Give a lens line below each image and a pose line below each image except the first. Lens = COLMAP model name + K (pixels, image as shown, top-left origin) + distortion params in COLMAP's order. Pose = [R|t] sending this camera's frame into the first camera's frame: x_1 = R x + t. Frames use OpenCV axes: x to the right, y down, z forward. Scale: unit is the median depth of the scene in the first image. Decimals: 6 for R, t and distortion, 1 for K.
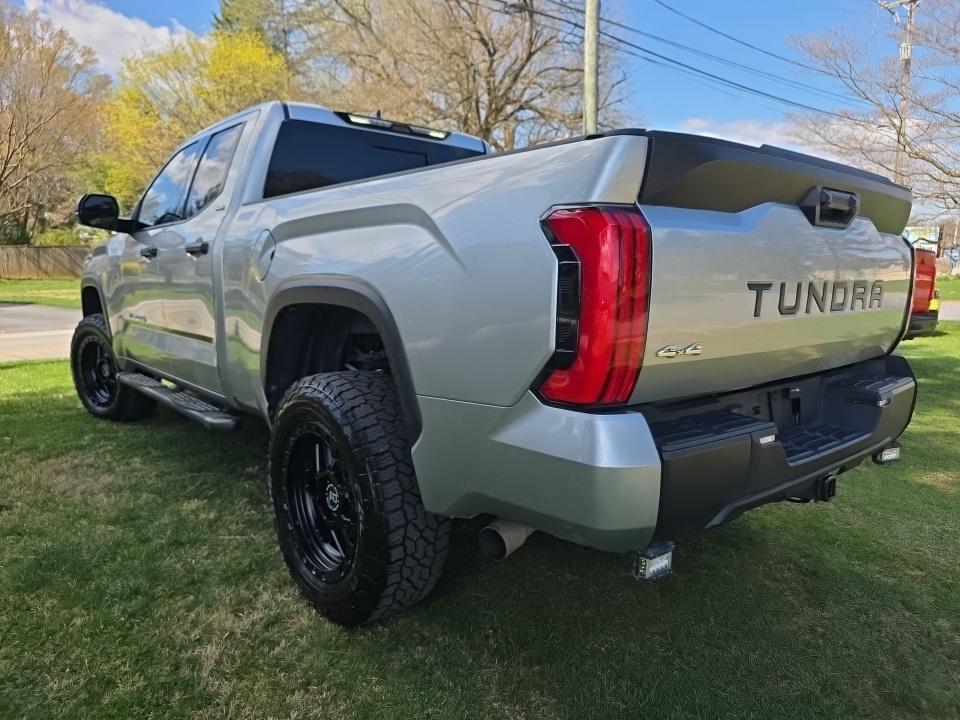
lens RADIAL K [[657.1, 0, 491.9], [0, 657.1, 387.6], [0, 0, 1]] dist [0.023923, -0.000692]
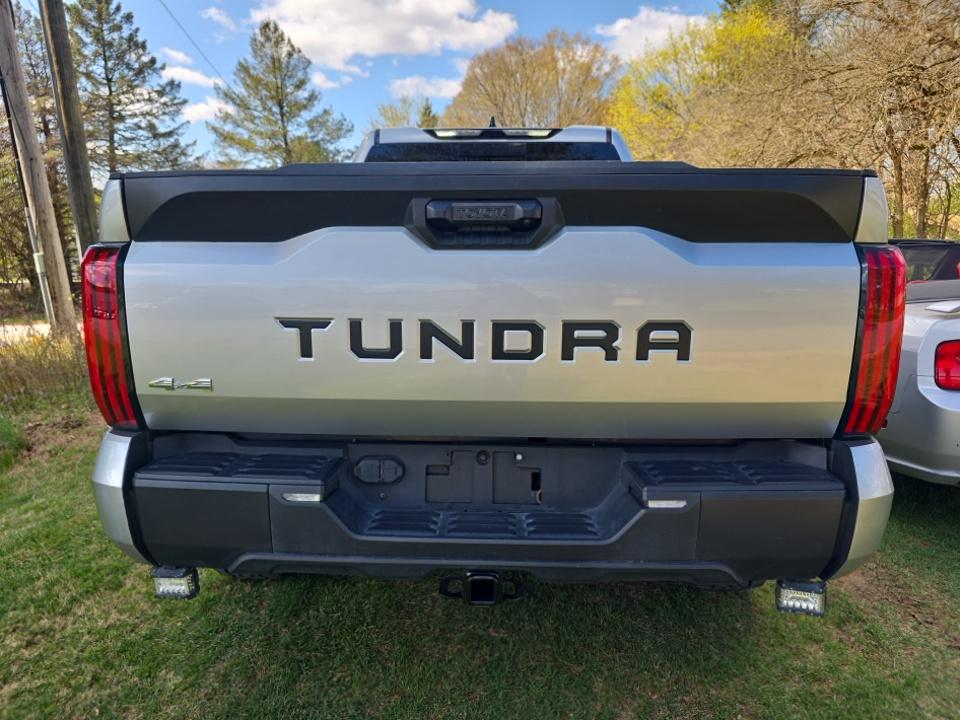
lens RADIAL K [[692.9, 0, 480.0], [0, 692.9, 360.0], [0, 0, 1]] dist [0.022476, -0.002313]
pose [[0.726598, 0.100466, -0.679678, 0.677090], [-0.114583, 0.993116, 0.024305, -0.085477], [0.677441, 0.060219, 0.733108, 0.264488]]
